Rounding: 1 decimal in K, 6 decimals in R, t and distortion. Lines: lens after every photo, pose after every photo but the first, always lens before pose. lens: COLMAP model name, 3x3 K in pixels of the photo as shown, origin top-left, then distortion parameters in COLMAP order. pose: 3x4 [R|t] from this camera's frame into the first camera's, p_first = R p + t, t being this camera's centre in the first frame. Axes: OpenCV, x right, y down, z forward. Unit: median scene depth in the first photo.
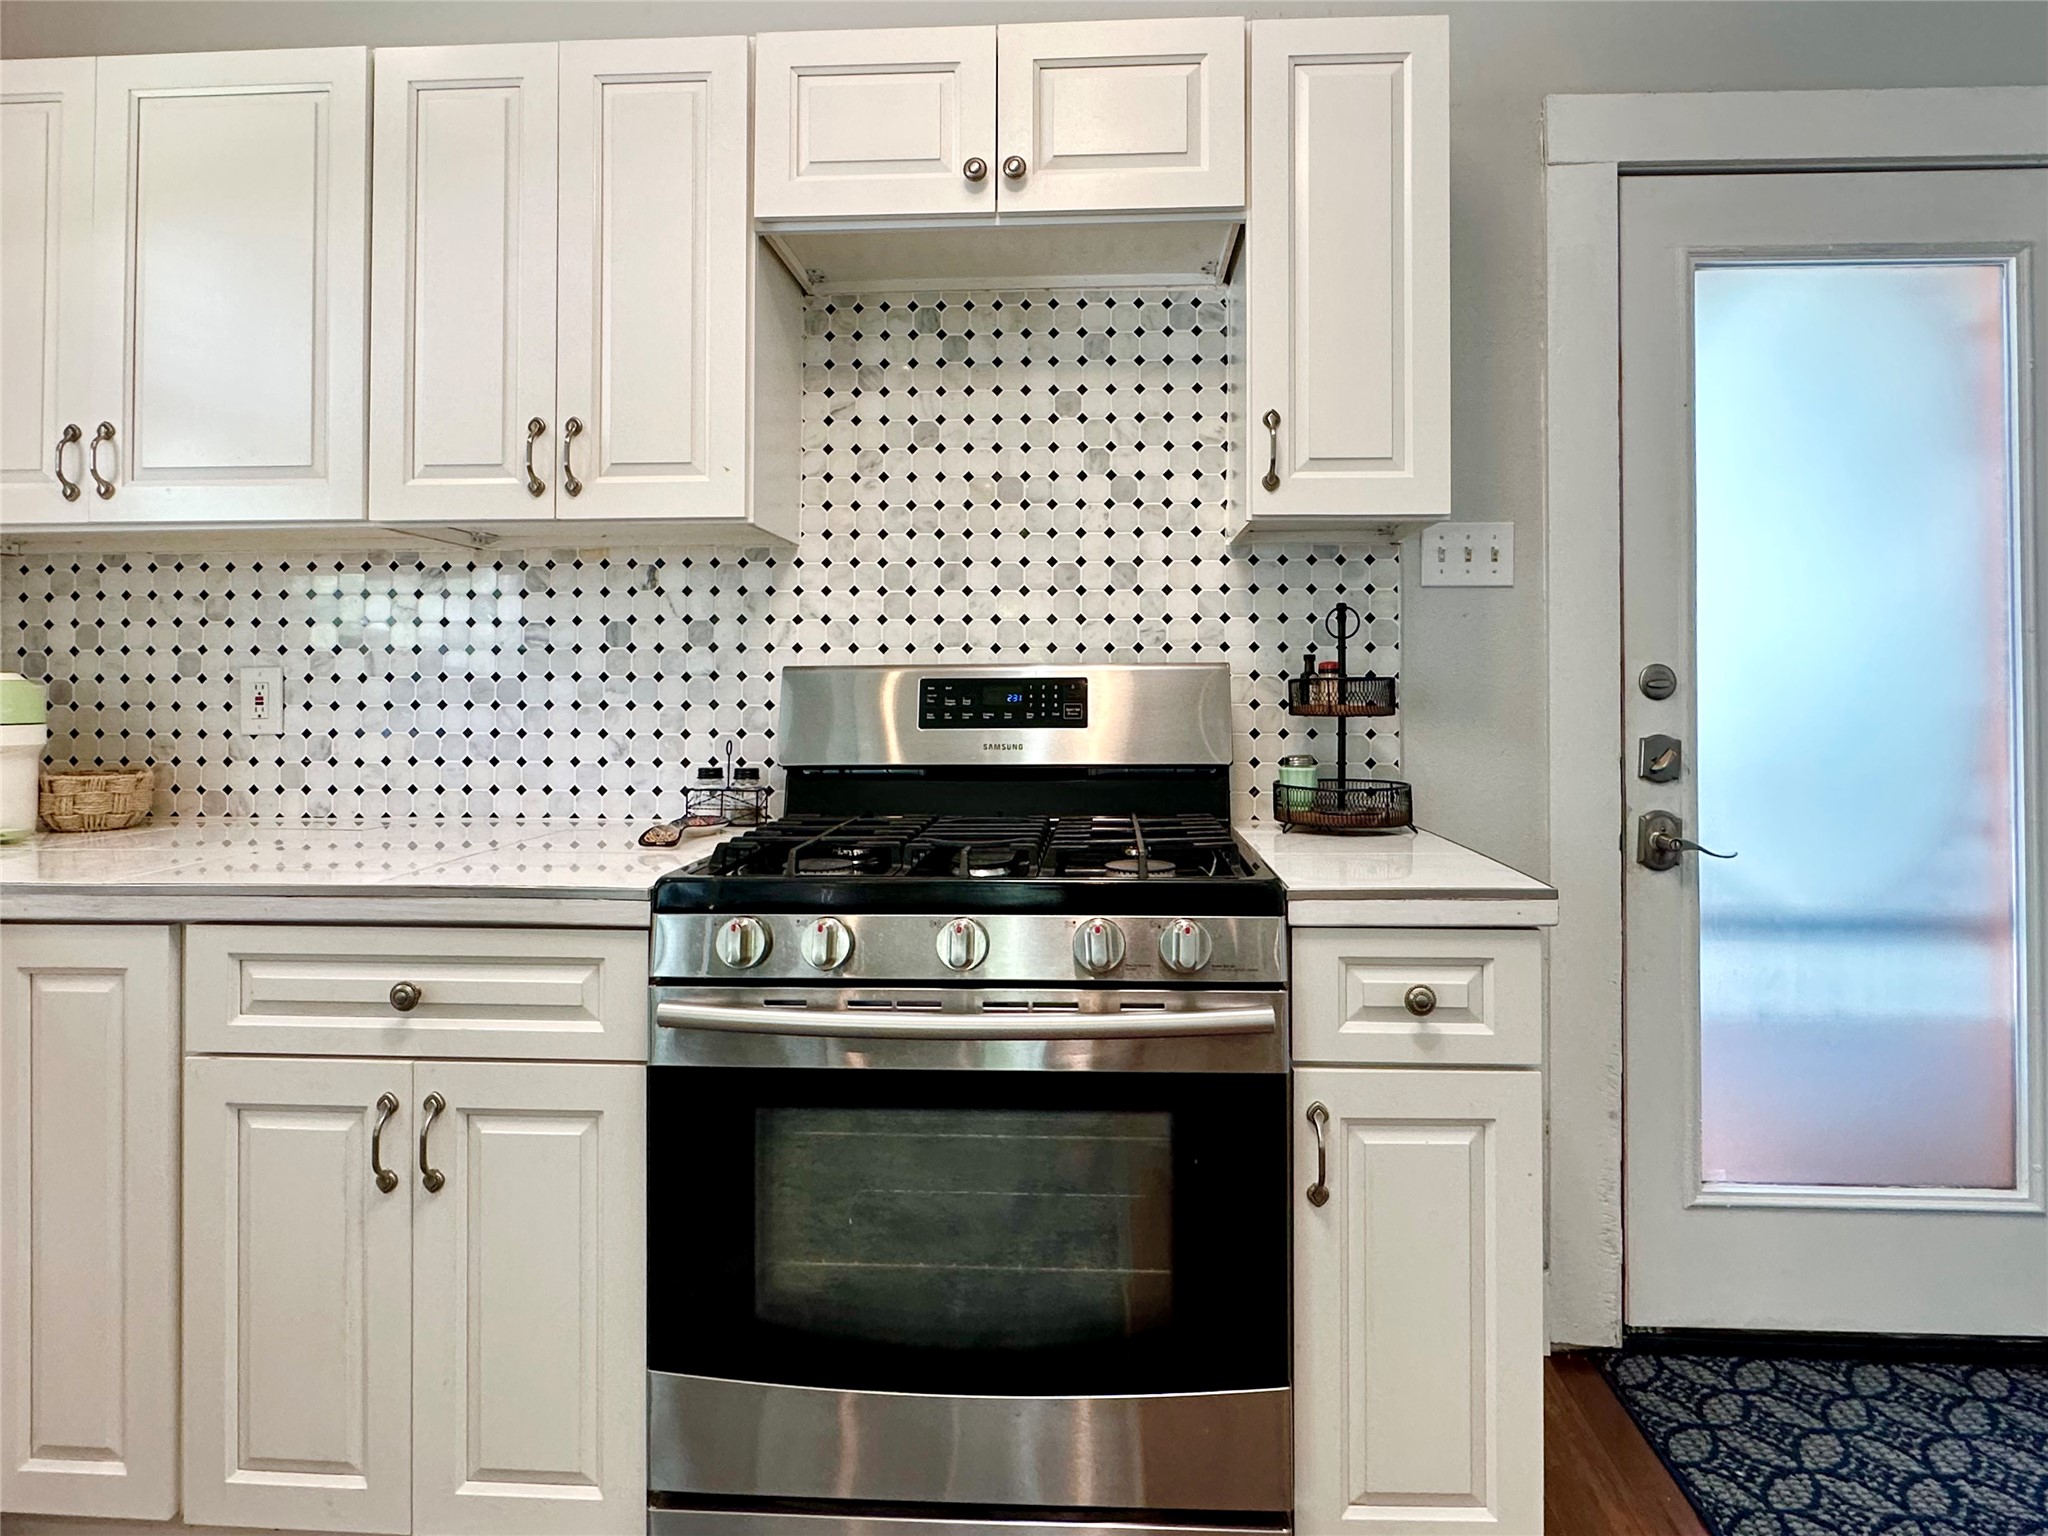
lens RADIAL K [[1021.7, 0, 1024.2], [0, 1021.7, 767.0], [0, 0, 1]] dist [-0.002056, -0.000190]
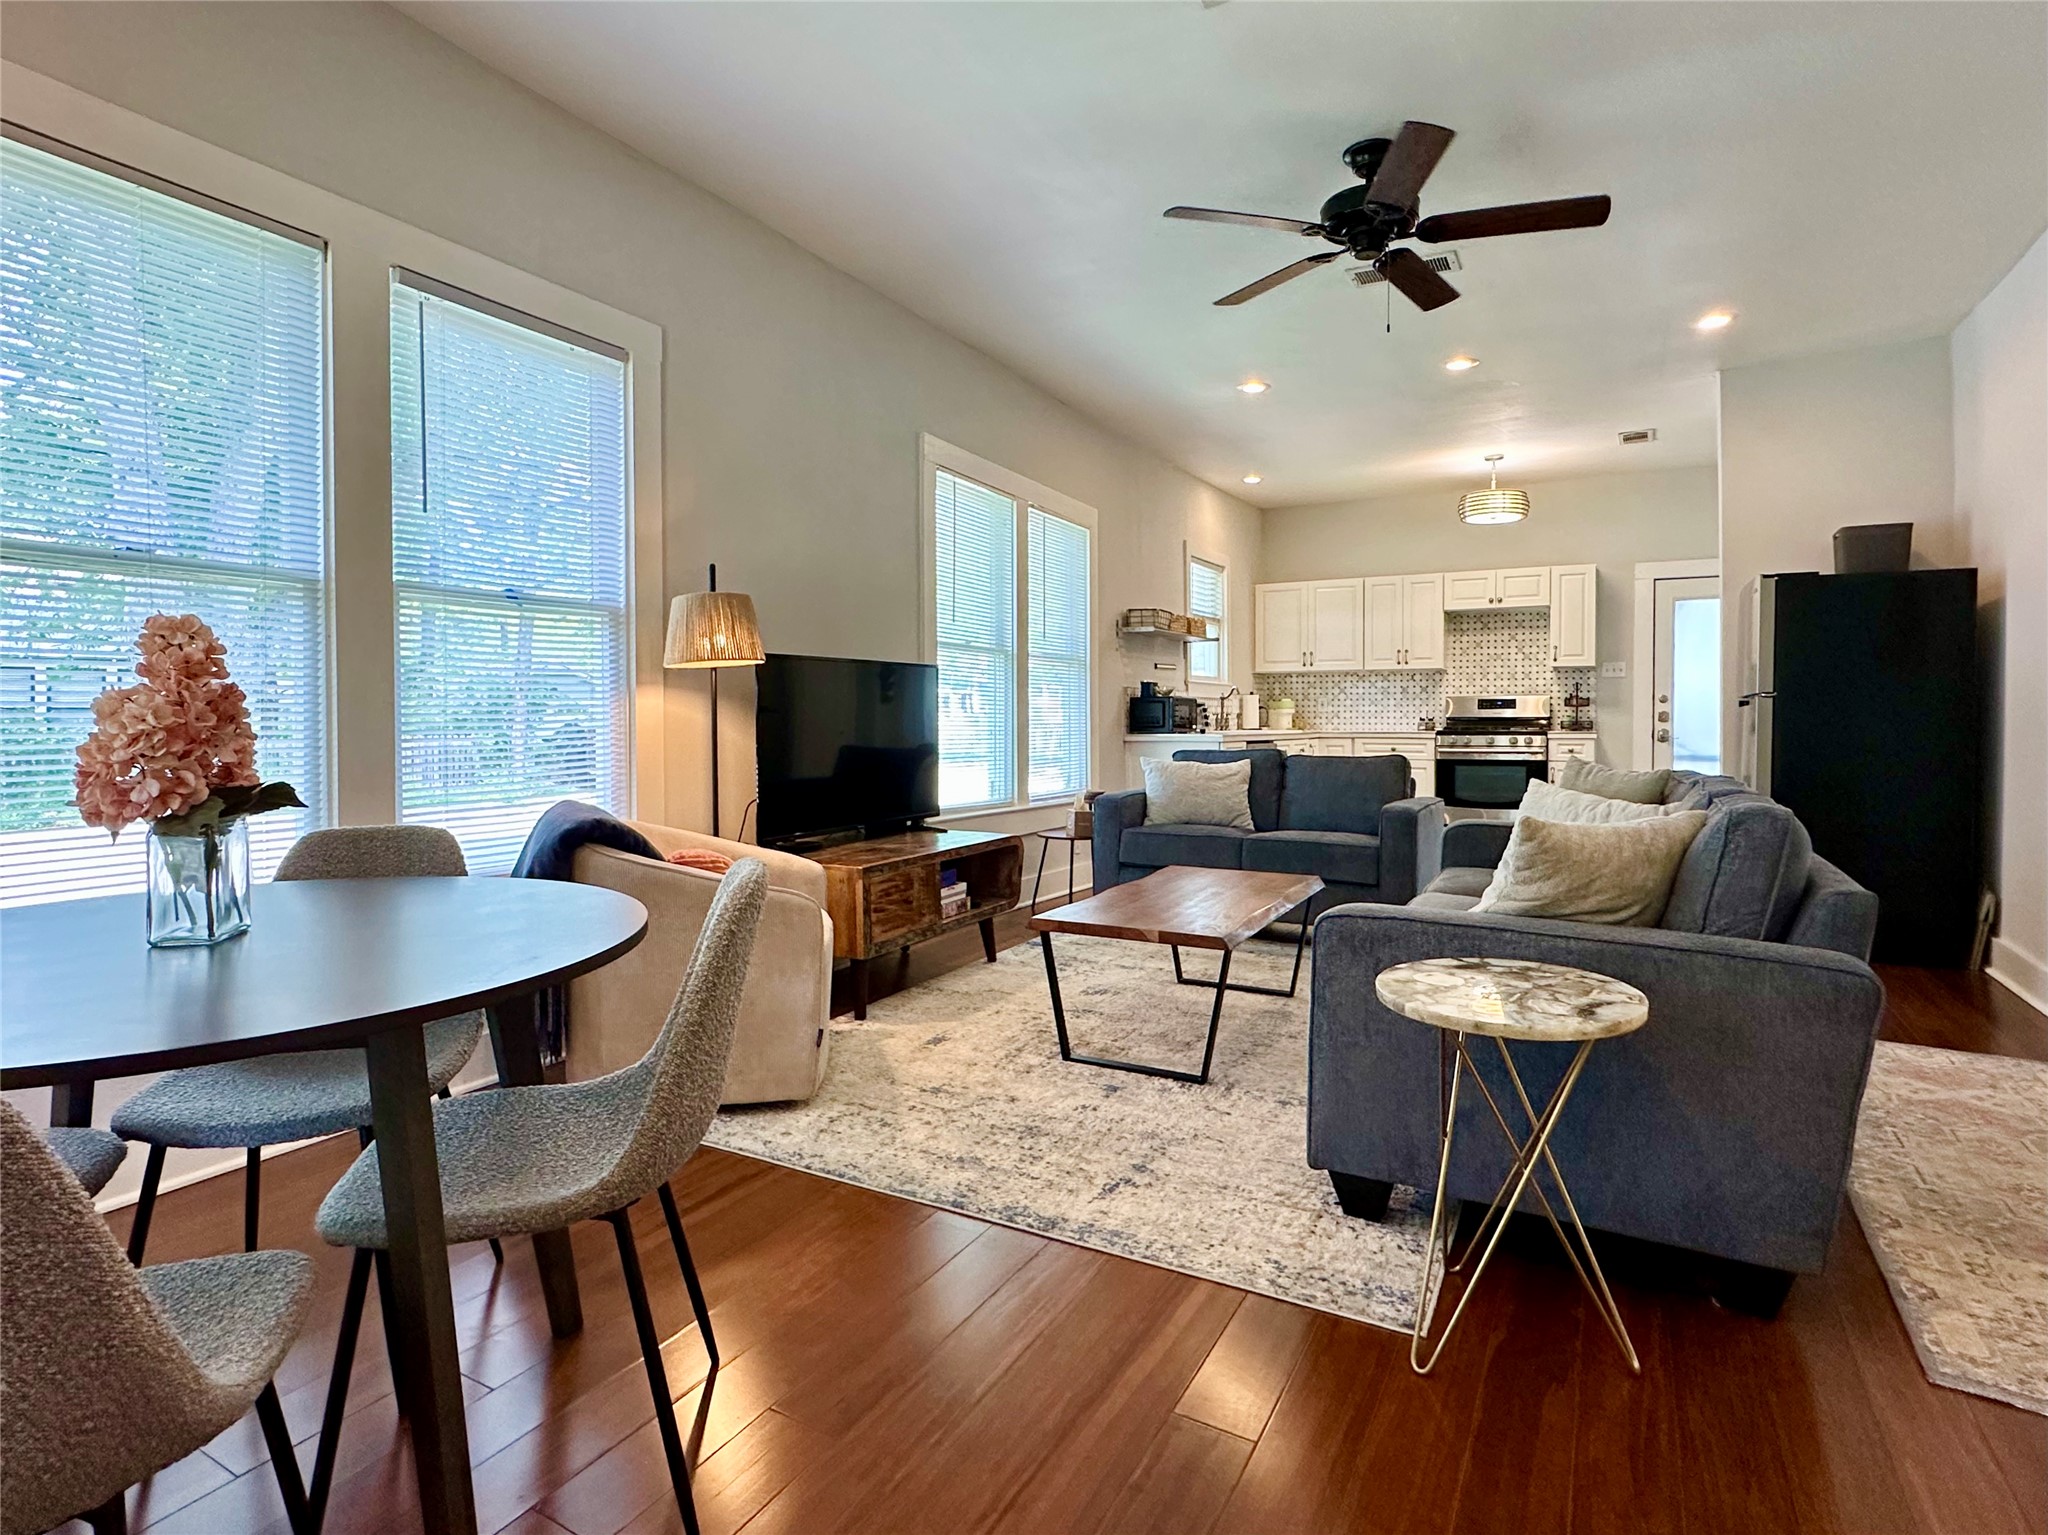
lens RADIAL K [[1021.7, 0, 1029.5], [0, 1021.7, 732.7], [0, 0, 1]] dist [-0.002056, -0.000190]
pose [[0.889348, 0.004944, -0.457205, 0.205771], [0.004330, 0.999806, 0.019235, -0.034390], [0.457211, -0.019087, 0.889153, -3.923117]]
